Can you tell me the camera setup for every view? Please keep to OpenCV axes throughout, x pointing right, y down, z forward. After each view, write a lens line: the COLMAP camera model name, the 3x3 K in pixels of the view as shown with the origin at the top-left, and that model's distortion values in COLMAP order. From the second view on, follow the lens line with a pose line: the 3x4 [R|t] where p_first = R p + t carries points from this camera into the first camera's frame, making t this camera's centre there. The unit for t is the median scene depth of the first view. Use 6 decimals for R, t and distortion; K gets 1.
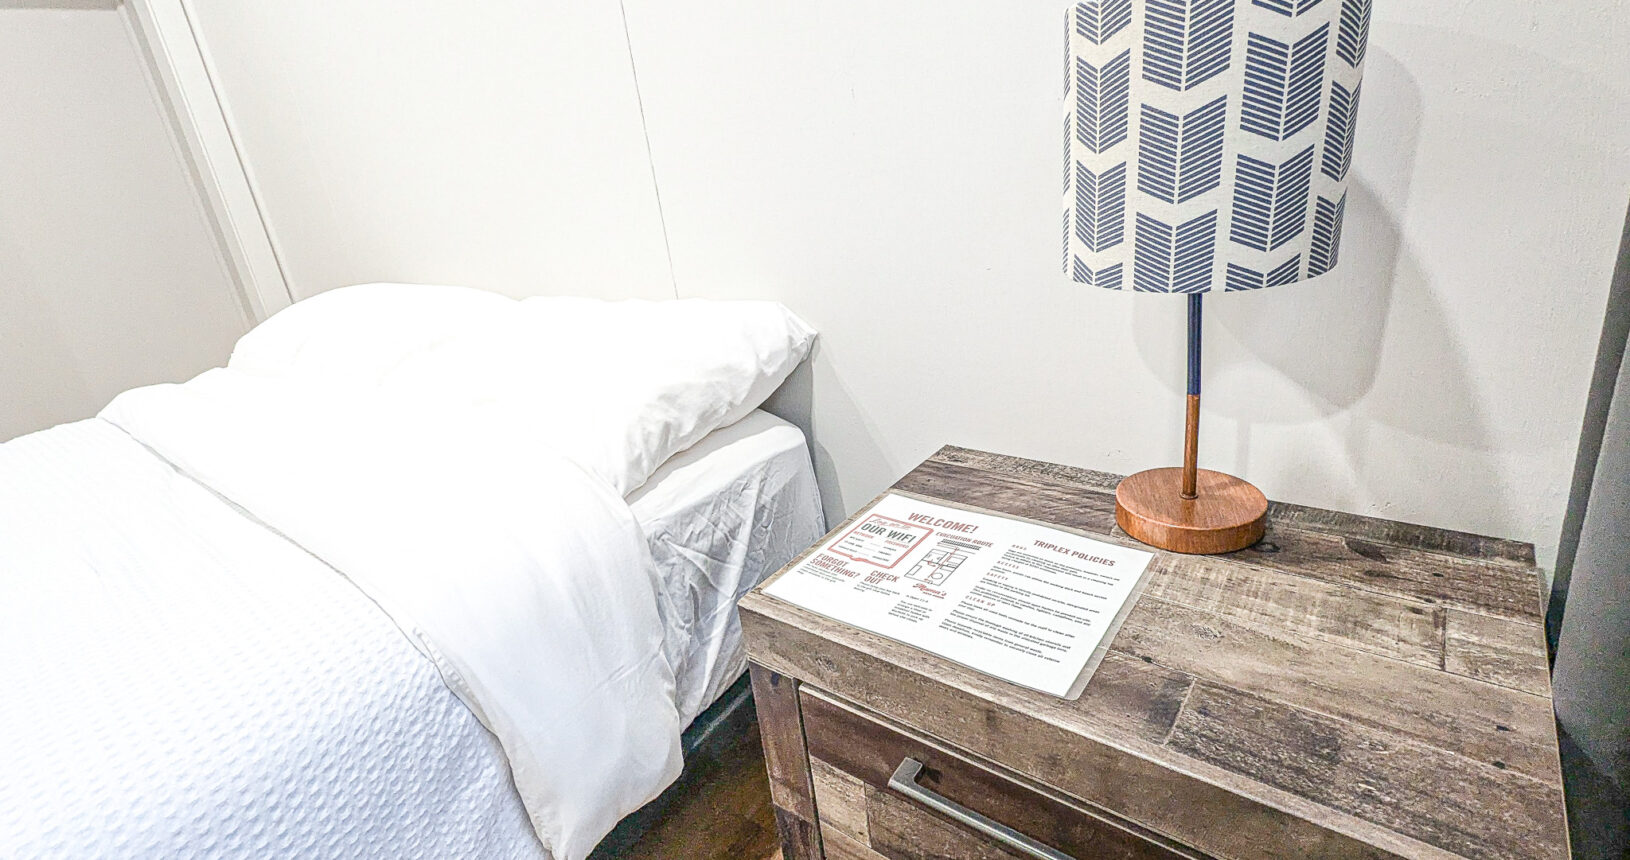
lens RADIAL K [[773.7, 0, 815.0], [0, 773.7, 430.0], [0, 0, 1]] dist [0.001509, -0.000275]
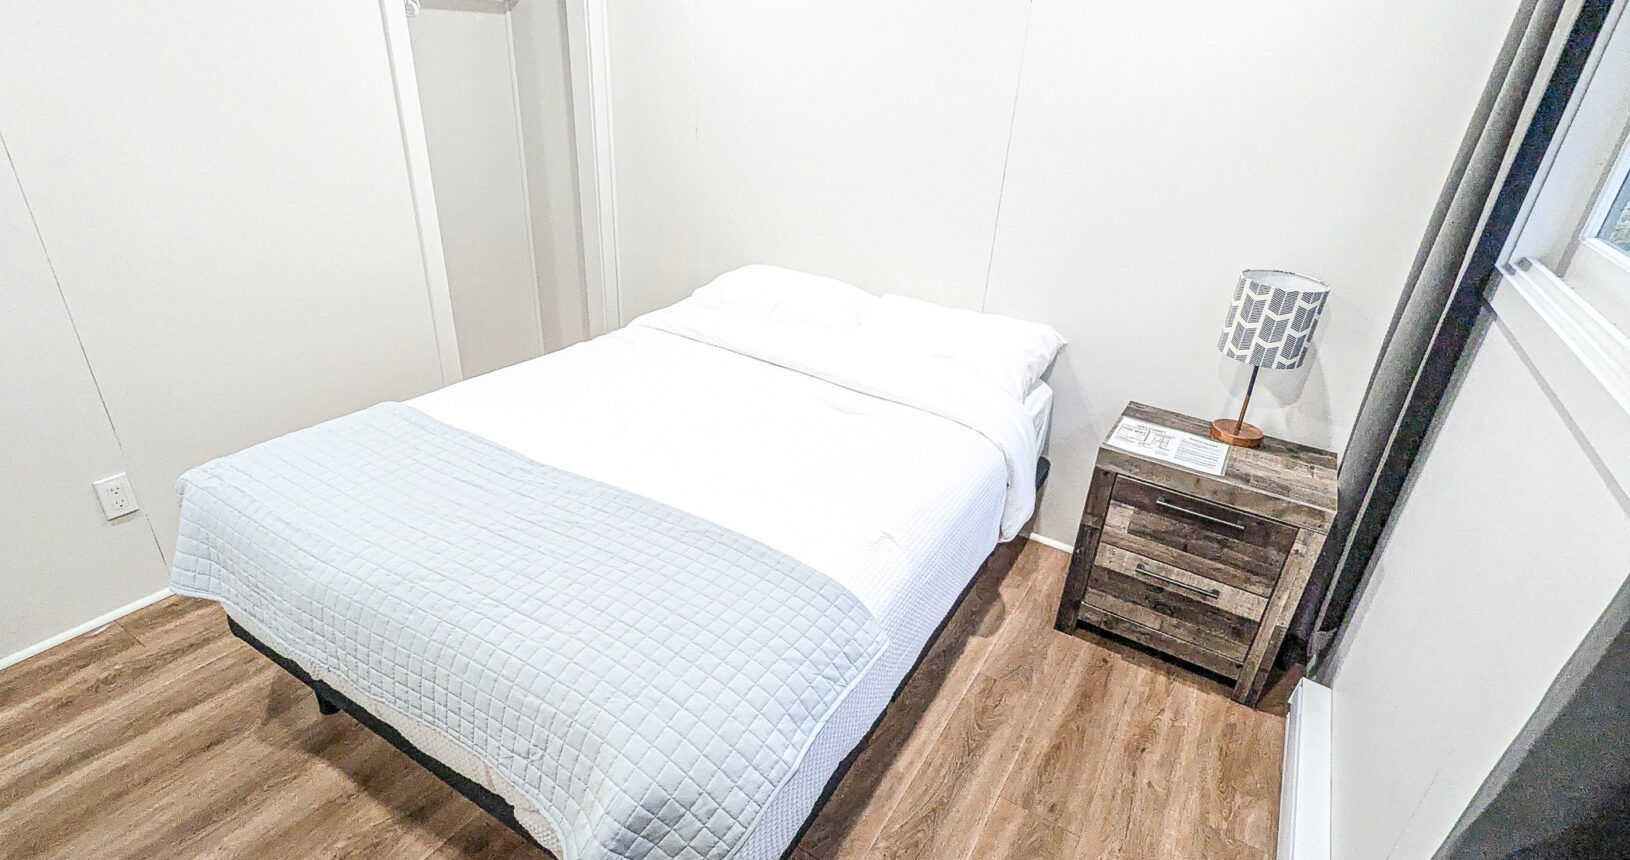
lens RADIAL K [[773.7, 0, 815.0], [0, 773.7, 430.0], [0, 0, 1]] dist [0.001509, -0.000275]
pose [[0.978396, 0.115747, 0.171302, -1.841536], [-0.128830, 0.989380, 0.067302, 0.113346], [-0.161693, -0.087917, 0.982917, -1.890996]]
